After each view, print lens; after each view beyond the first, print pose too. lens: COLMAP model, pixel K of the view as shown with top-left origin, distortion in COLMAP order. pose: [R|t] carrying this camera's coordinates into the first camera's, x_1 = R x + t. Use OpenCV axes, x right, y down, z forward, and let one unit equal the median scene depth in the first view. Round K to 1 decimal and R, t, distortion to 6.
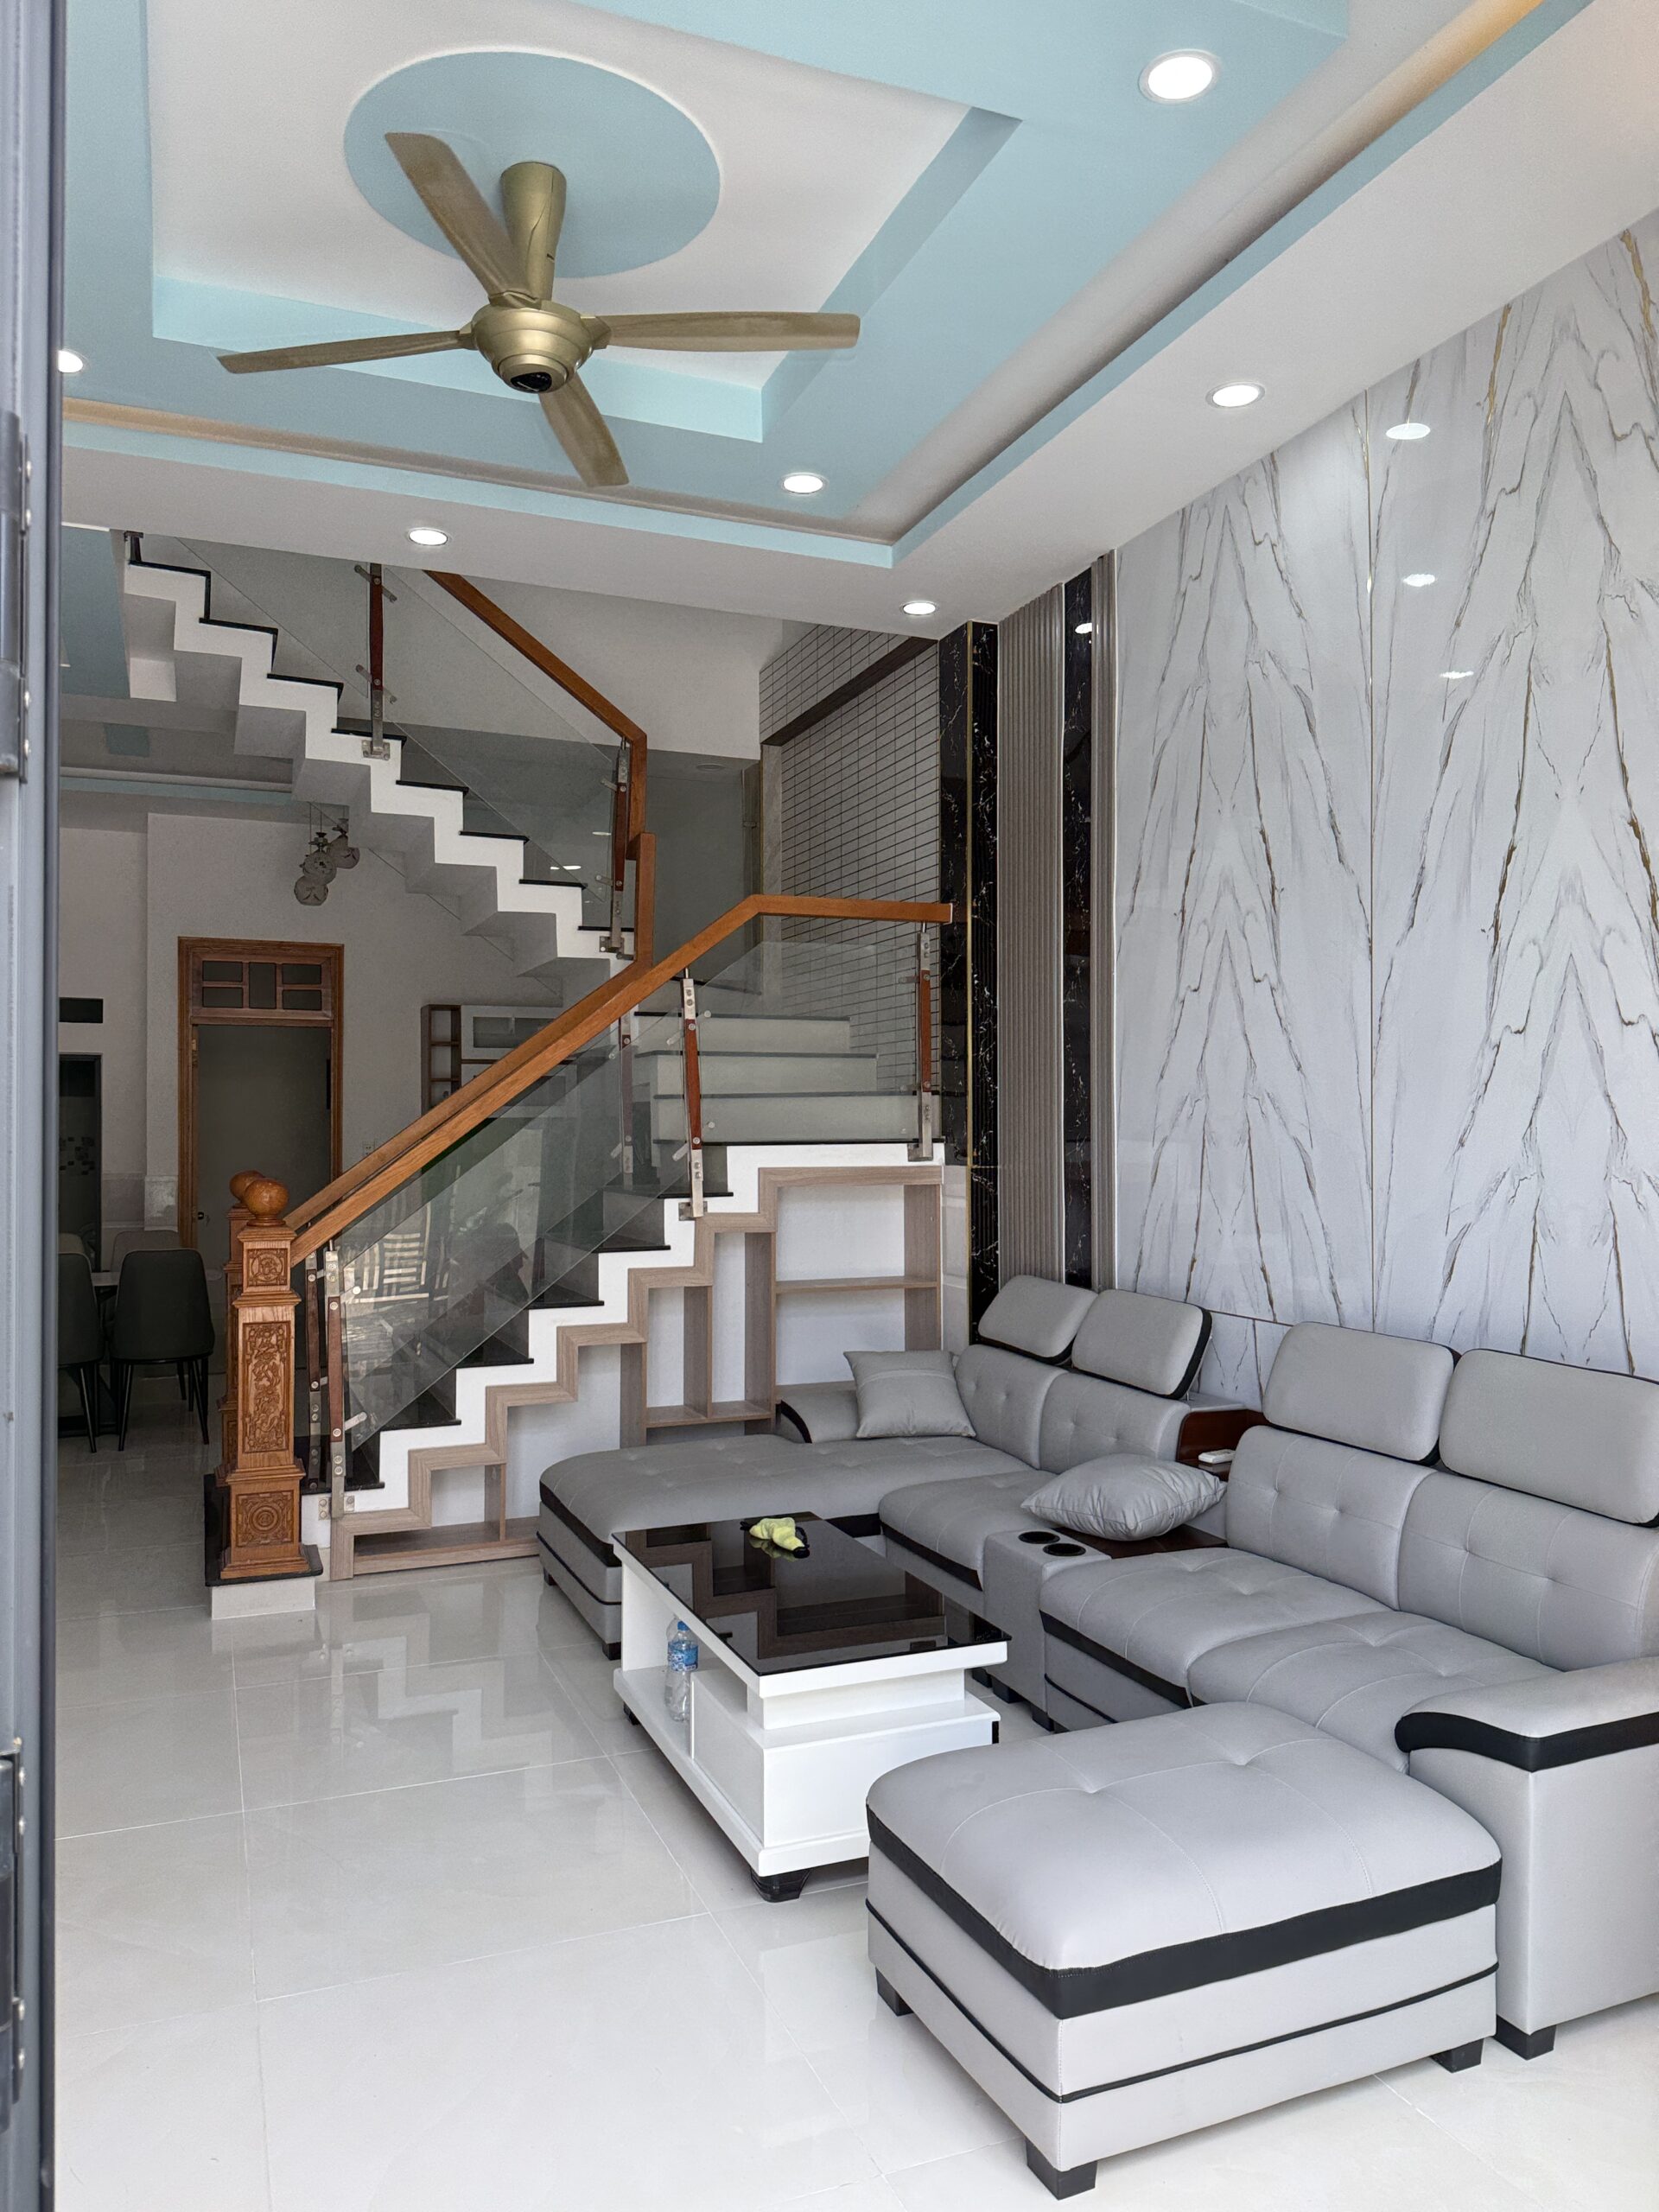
lens RADIAL K [[1531.8, 0, 829.7], [0, 1531.8, 1114.4], [0, 0, 1]] dist [0.170503, -0.356008]
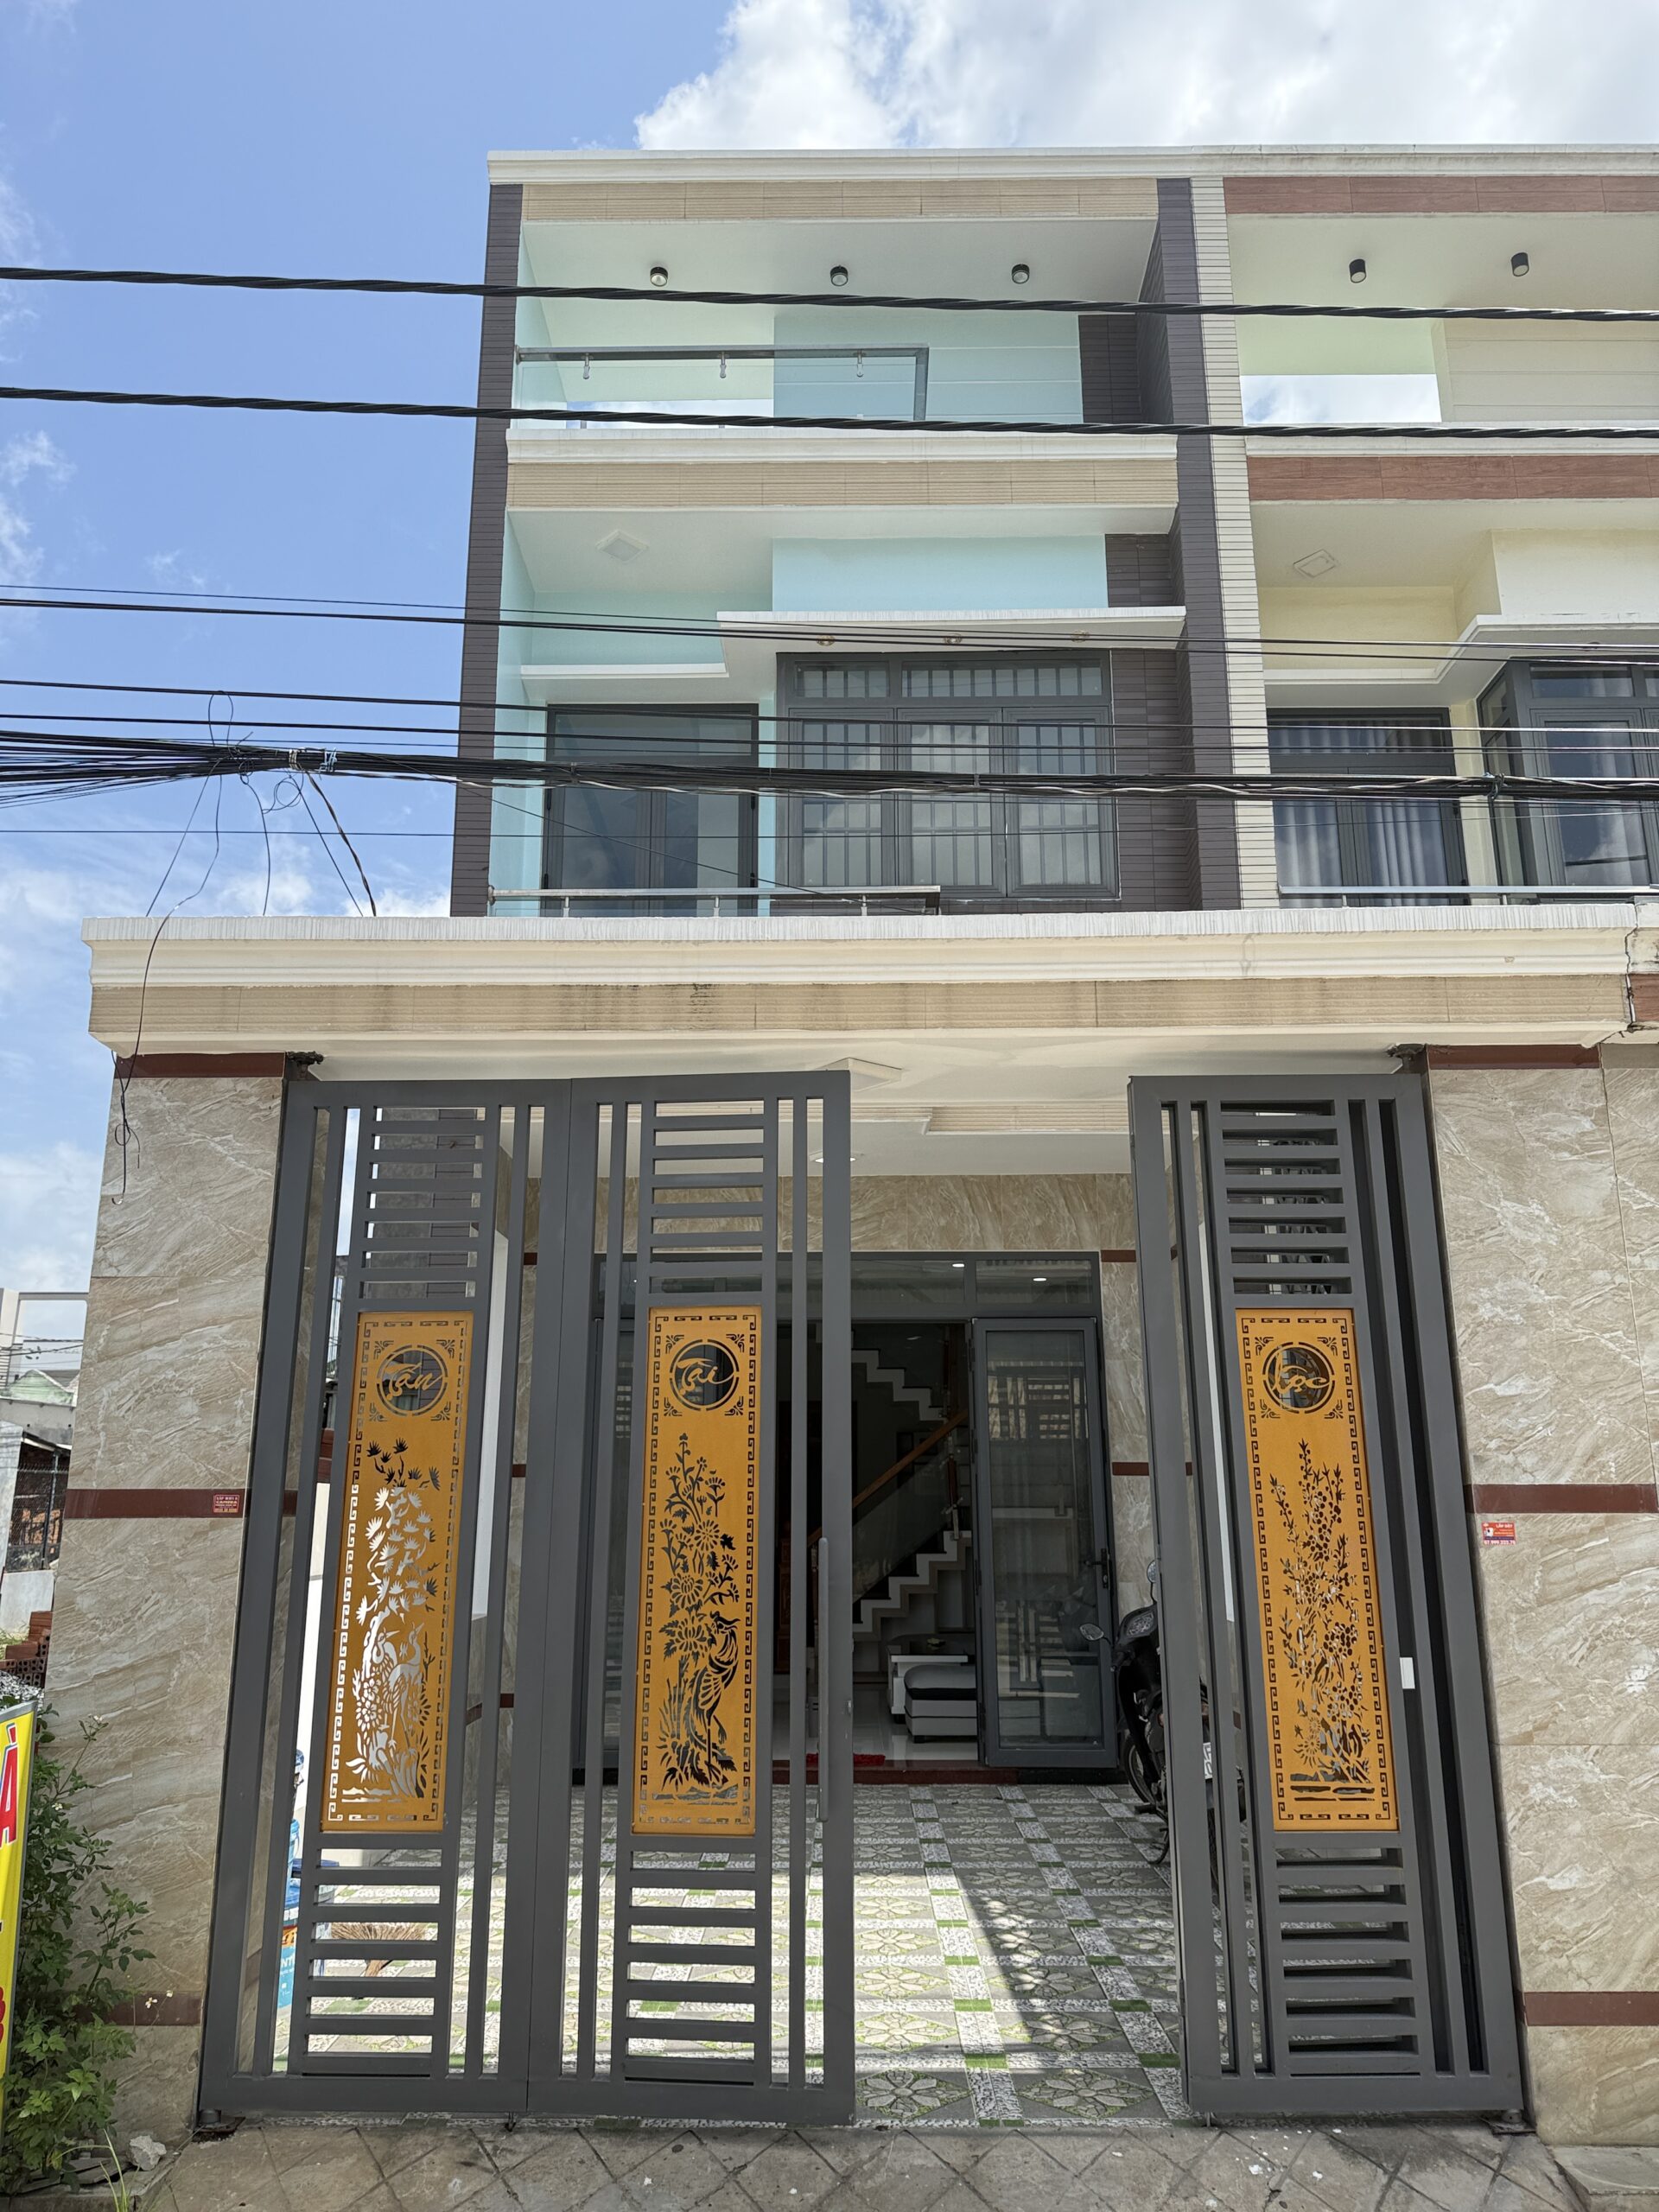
lens RADIAL K [[1531.8, 0, 829.7], [0, 1531.8, 1114.4], [0, 0, 1]] dist [0.170503, -0.356008]
pose [[0.922976, -0.093031, -0.373443, 0.685897], [0.004912, 0.973113, -0.230278, -0.022437], [0.384825, 0.210707, 0.898617, -1.371831]]
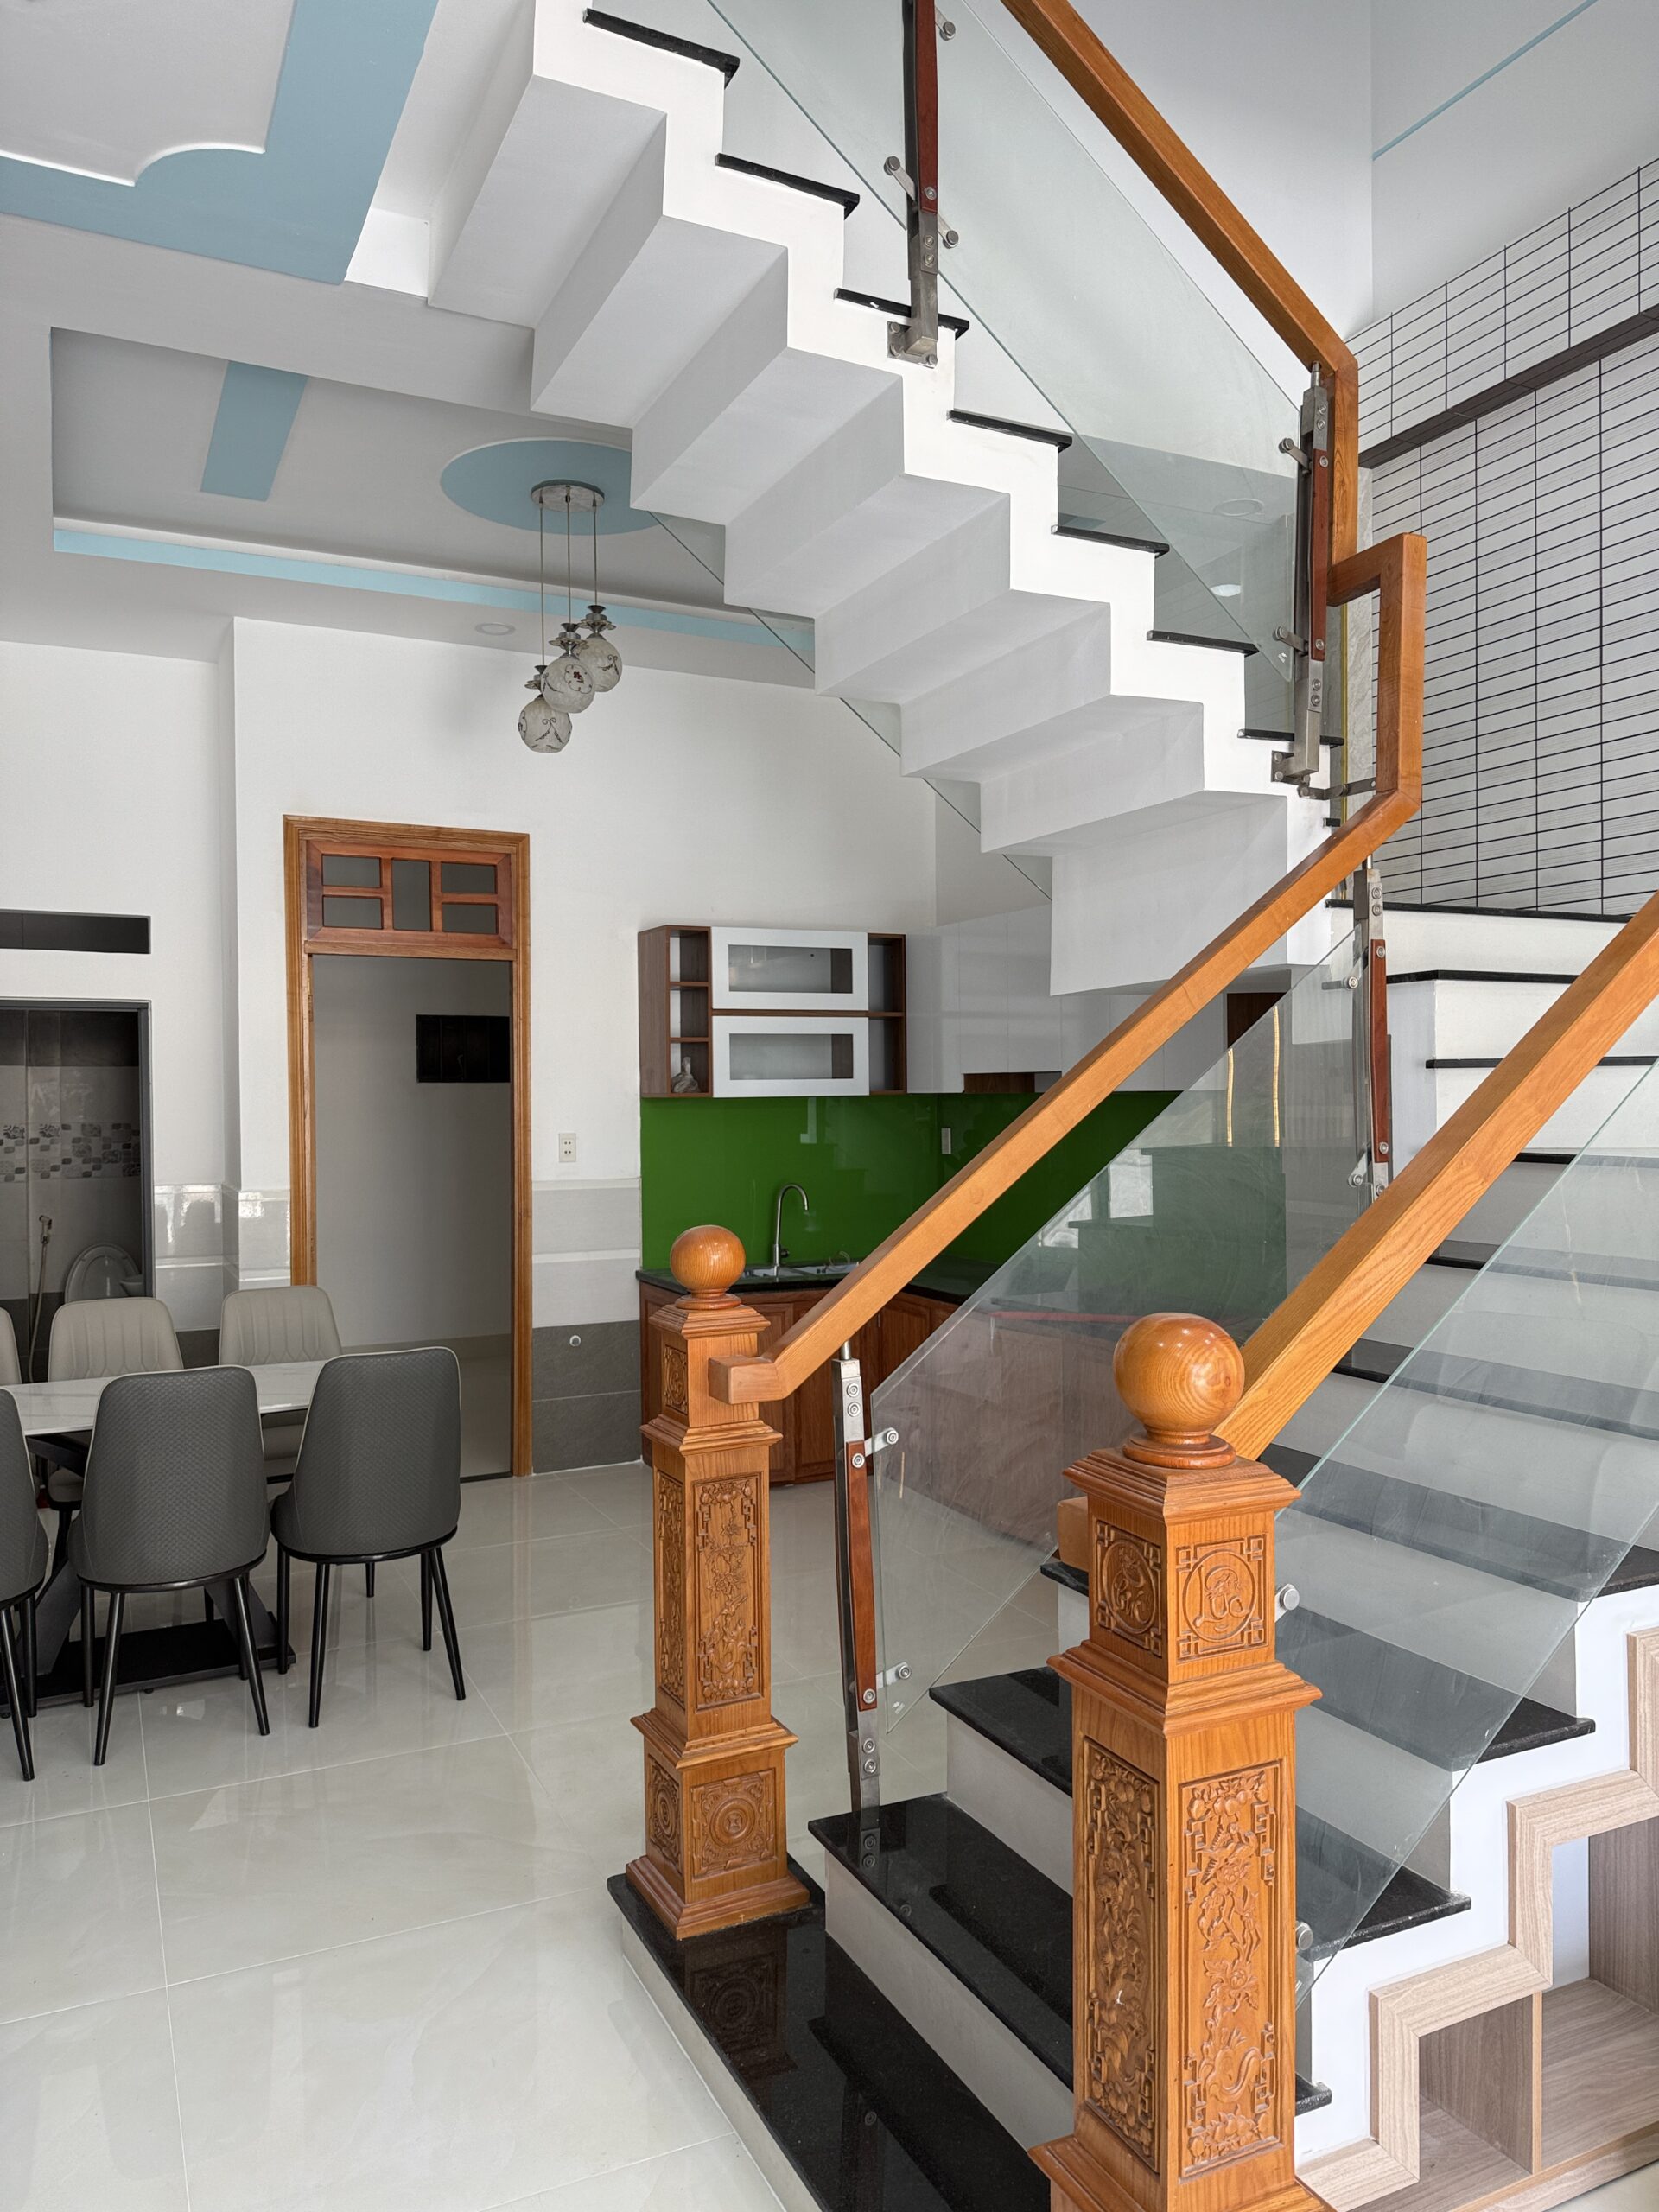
lens RADIAL K [[1531.8, 0, 829.7], [0, 1531.8, 1114.4], [0, 0, 1]] dist [0.170503, -0.356008]
pose [[0.998155, -0.006401, 0.060379, -0.390265], [0.005100, 0.999752, 0.021677, -0.007674], [-0.060502, -0.021329, 0.997940, 0.579504]]
